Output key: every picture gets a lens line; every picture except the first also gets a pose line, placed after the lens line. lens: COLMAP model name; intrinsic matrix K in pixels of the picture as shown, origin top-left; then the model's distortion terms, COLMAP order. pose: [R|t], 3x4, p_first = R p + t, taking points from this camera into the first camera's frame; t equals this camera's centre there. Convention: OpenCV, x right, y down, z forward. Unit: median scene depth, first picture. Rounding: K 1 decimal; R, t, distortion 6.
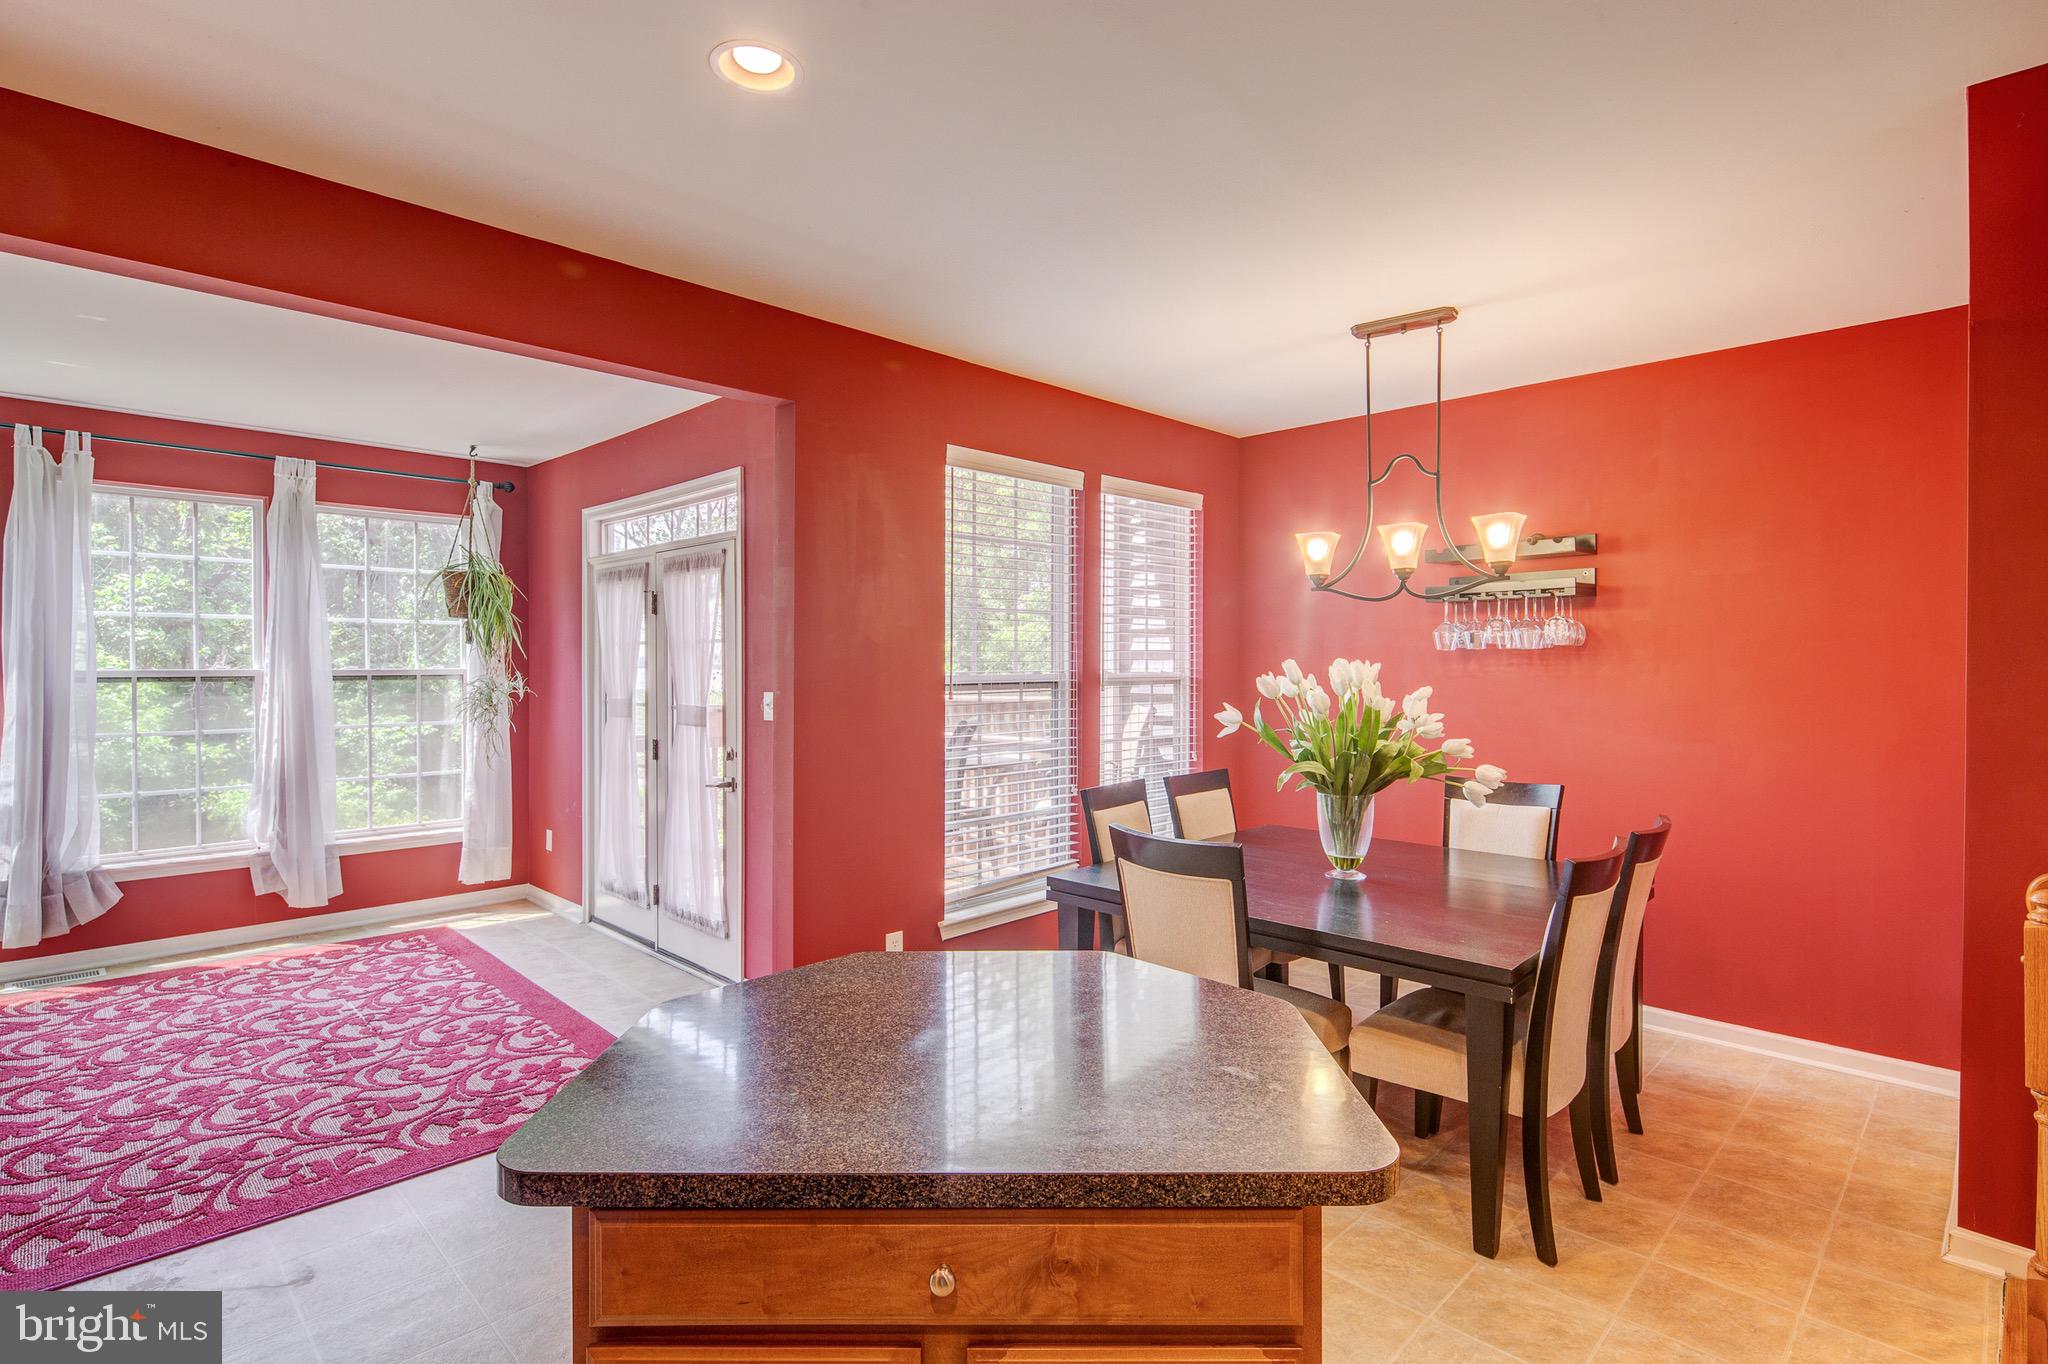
lens RADIAL K [[992.8, 0, 1028.0], [0, 992.8, 661.8], [0, 0, 1]] dist [0.001002, -0.001393]
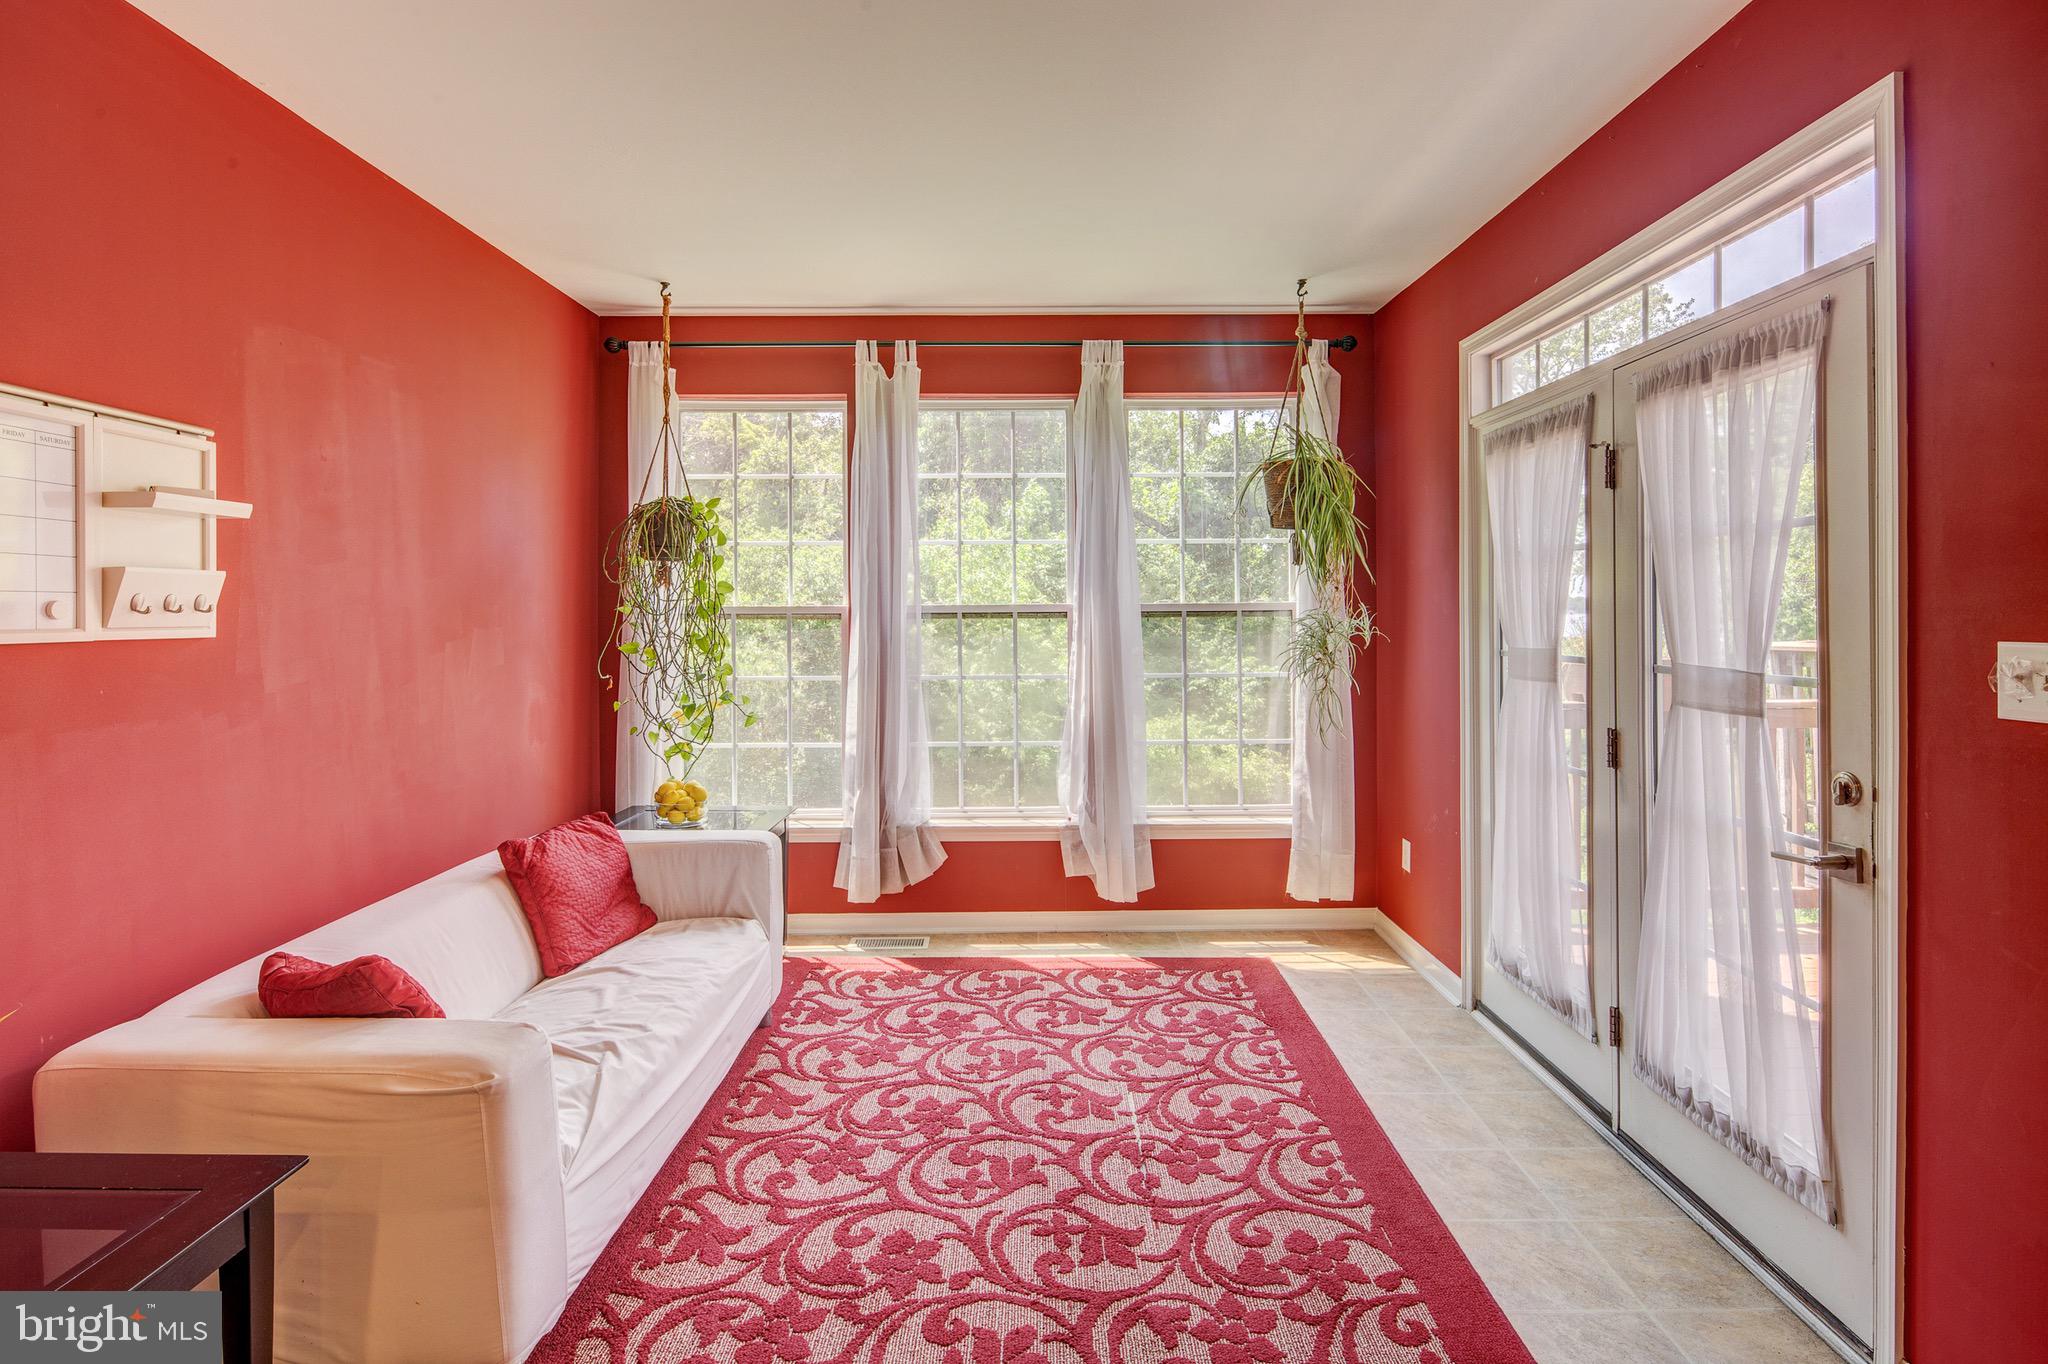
lens RADIAL K [[1000.2, 0, 1026.8], [0, 1000.2, 624.7], [0, 0, 1]] dist [0.001722, -0.001636]
pose [[0.702527, 0.005312, -0.711637, -0.218345], [0.008090, 0.999848, 0.015449, 0.013047], [0.711611, -0.016610, 0.702378, 0.413419]]
